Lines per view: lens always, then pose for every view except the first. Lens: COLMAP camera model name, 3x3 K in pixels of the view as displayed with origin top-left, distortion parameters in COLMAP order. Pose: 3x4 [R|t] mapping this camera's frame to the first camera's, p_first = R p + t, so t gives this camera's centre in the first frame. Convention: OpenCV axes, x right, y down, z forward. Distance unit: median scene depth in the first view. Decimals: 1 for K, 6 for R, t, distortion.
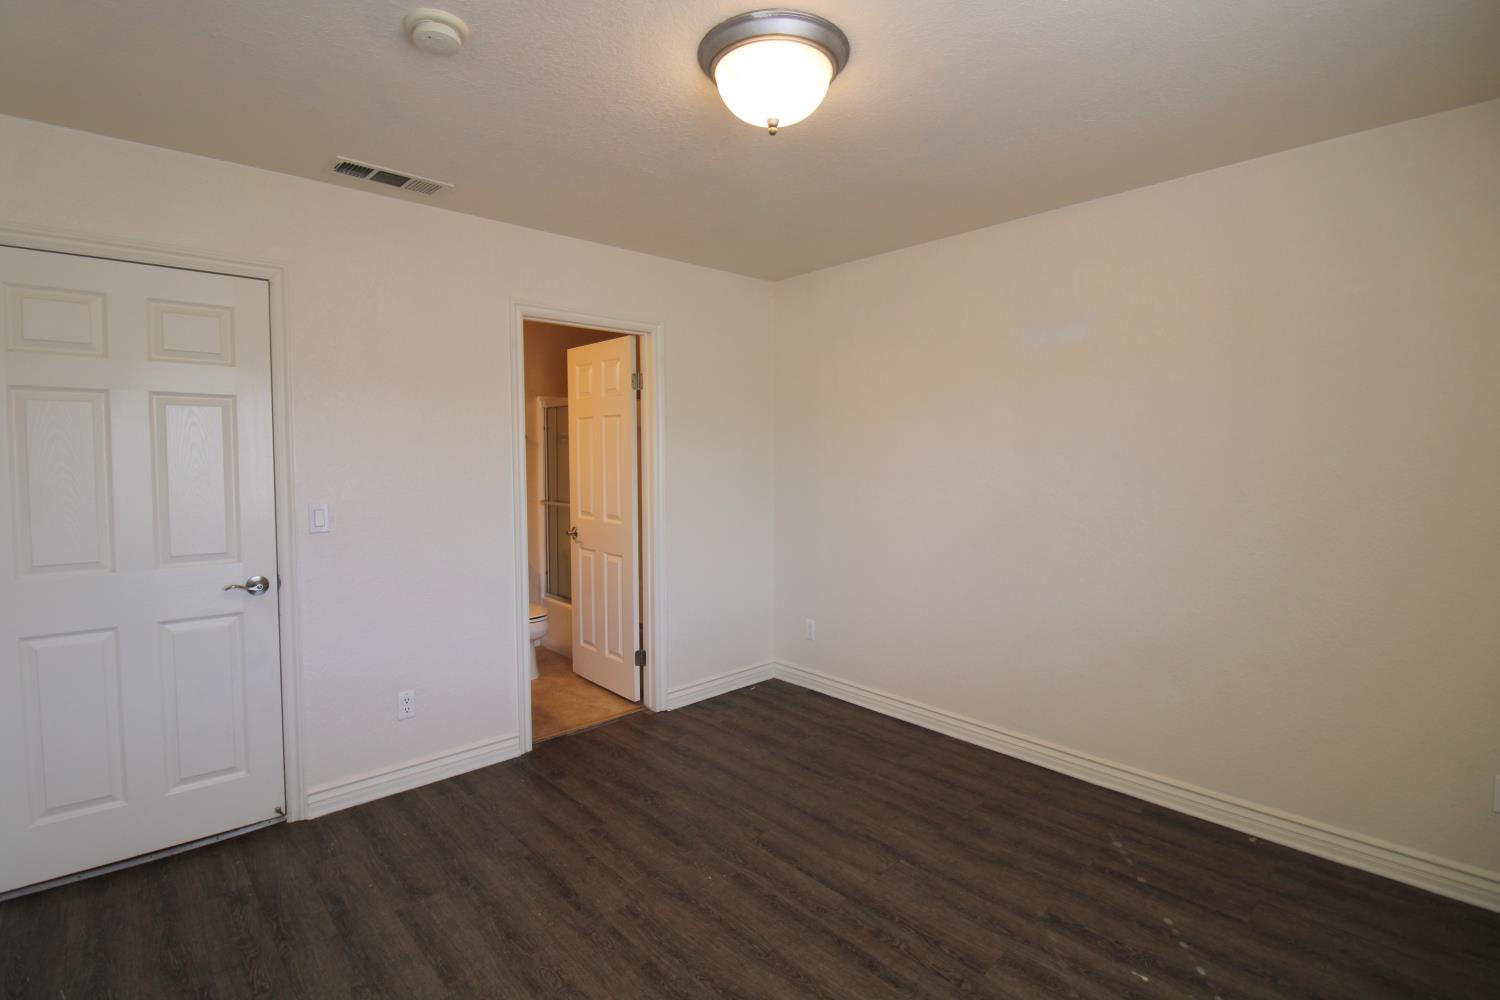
lens RADIAL K [[699.7, 0, 741.8], [0, 699.7, 491.5], [0, 0, 1]] dist [0.001145, -0.014944]
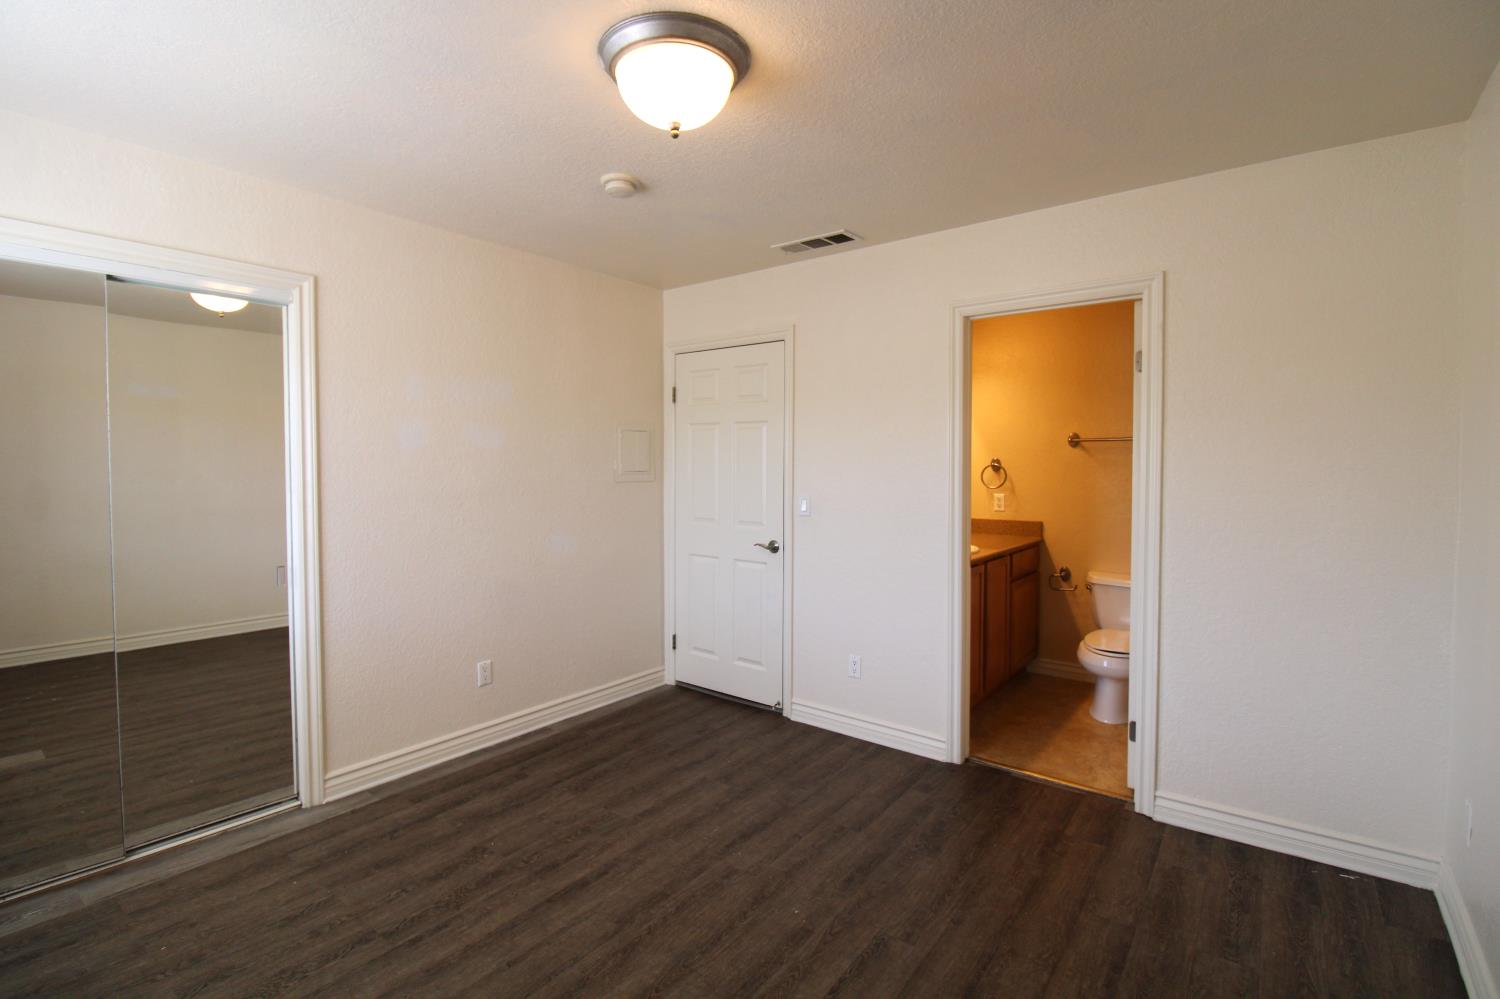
lens RADIAL K [[699.7, 0, 741.8], [0, 699.7, 491.0], [0, 0, 1]] dist [0.001145, -0.014944]
pose [[0.161085, 0.043574, -0.985978, 0.748866], [-0.052690, 0.997980, 0.035496, -0.032975], [0.985533, 0.046233, 0.163055, 0.670362]]
